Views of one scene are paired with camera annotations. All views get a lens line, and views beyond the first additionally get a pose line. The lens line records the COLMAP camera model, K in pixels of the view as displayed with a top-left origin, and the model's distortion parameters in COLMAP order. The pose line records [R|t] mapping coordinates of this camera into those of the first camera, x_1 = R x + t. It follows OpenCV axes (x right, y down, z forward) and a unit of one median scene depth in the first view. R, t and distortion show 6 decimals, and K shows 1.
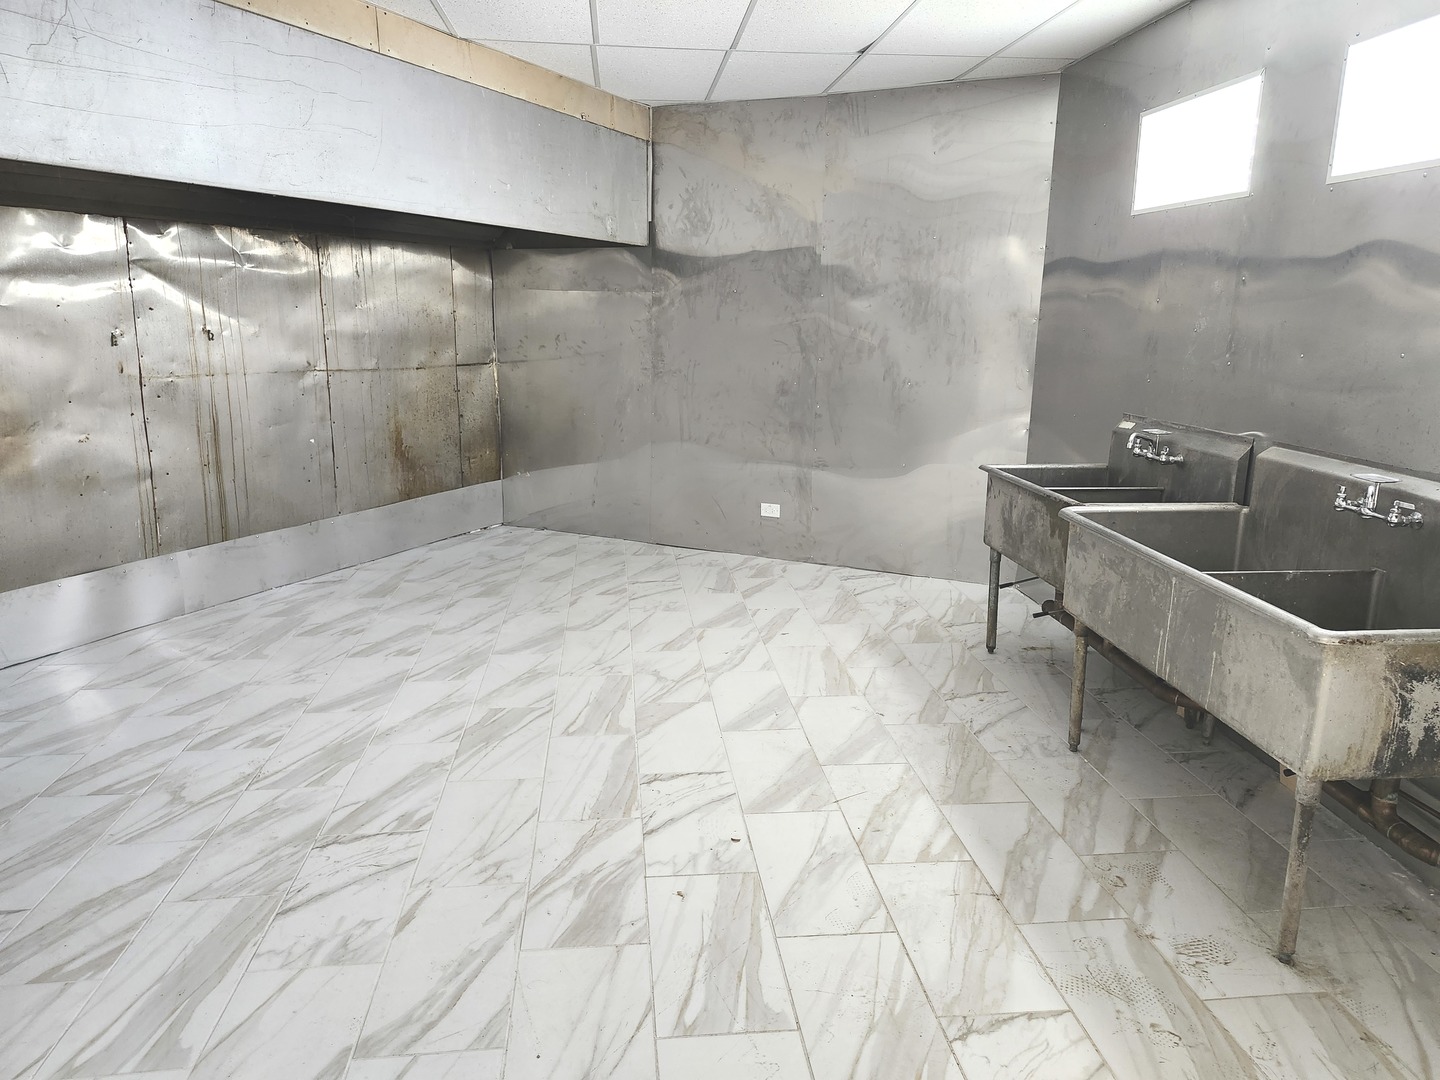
lens RADIAL K [[1062.1, 0, 729.5], [0, 1062.1, 541.0], [0, 0, 1]] dist [0.122622, -0.191038]
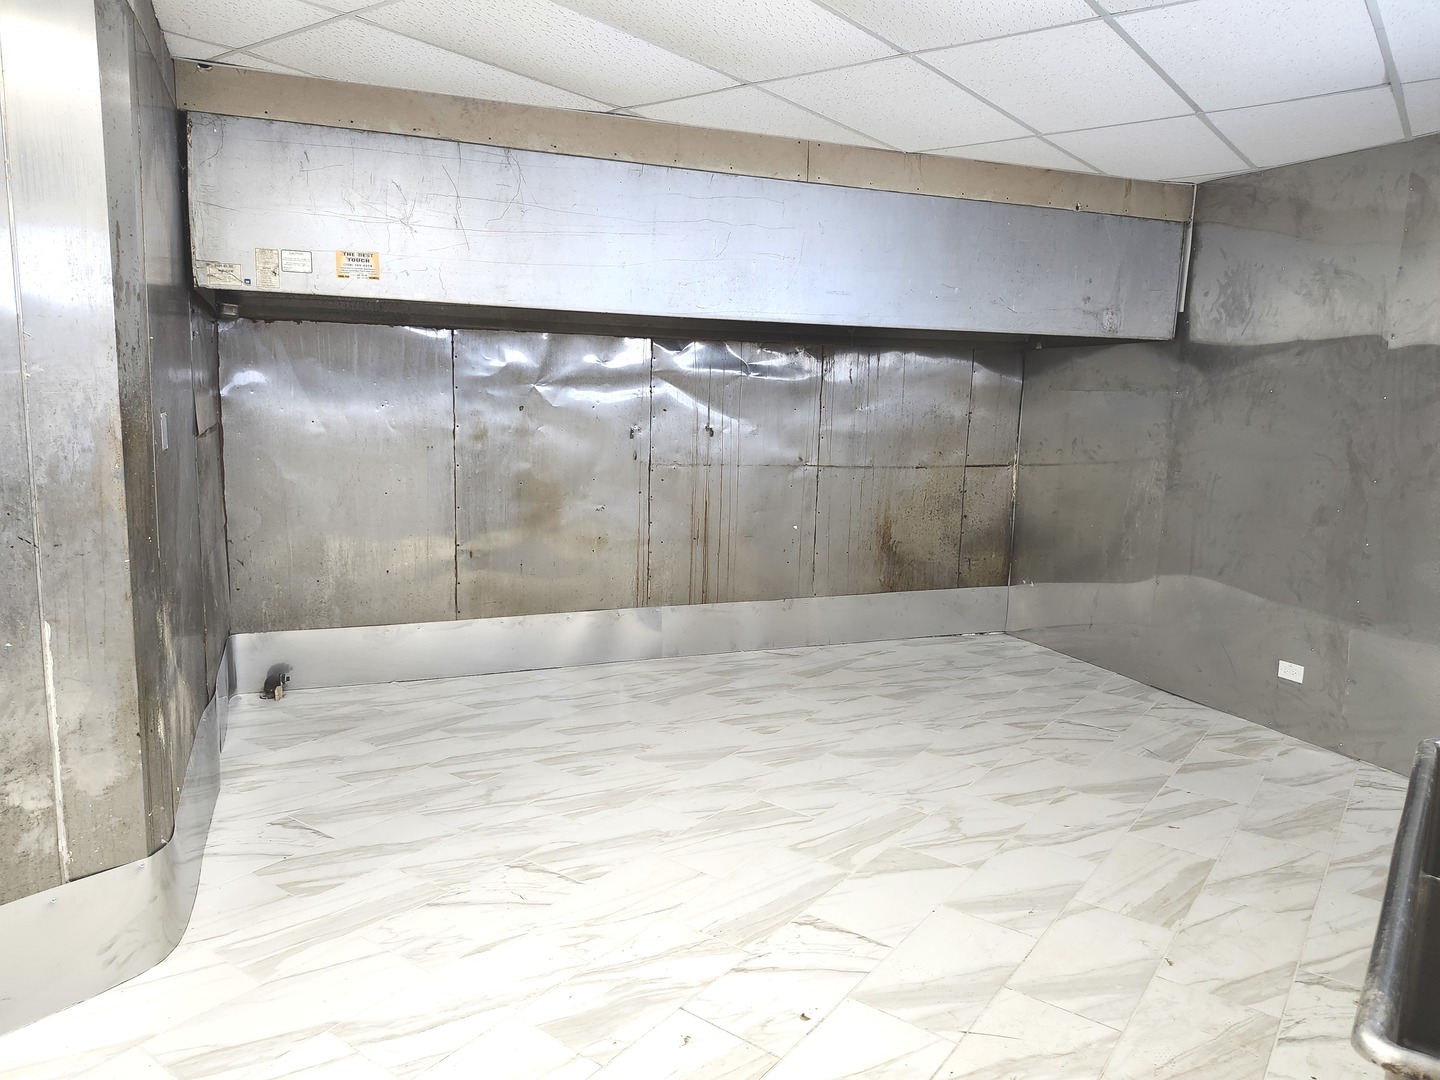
lens RADIAL K [[1062.1, 0, 729.5], [0, 1062.1, 541.0], [0, 0, 1]] dist [0.122622, -0.191038]
pose [[0.694424, 0.103642, -0.712063, 0.355508], [-0.162171, 0.986655, -0.014545, -0.052881], [0.701053, 0.125577, 0.701965, 0.186373]]
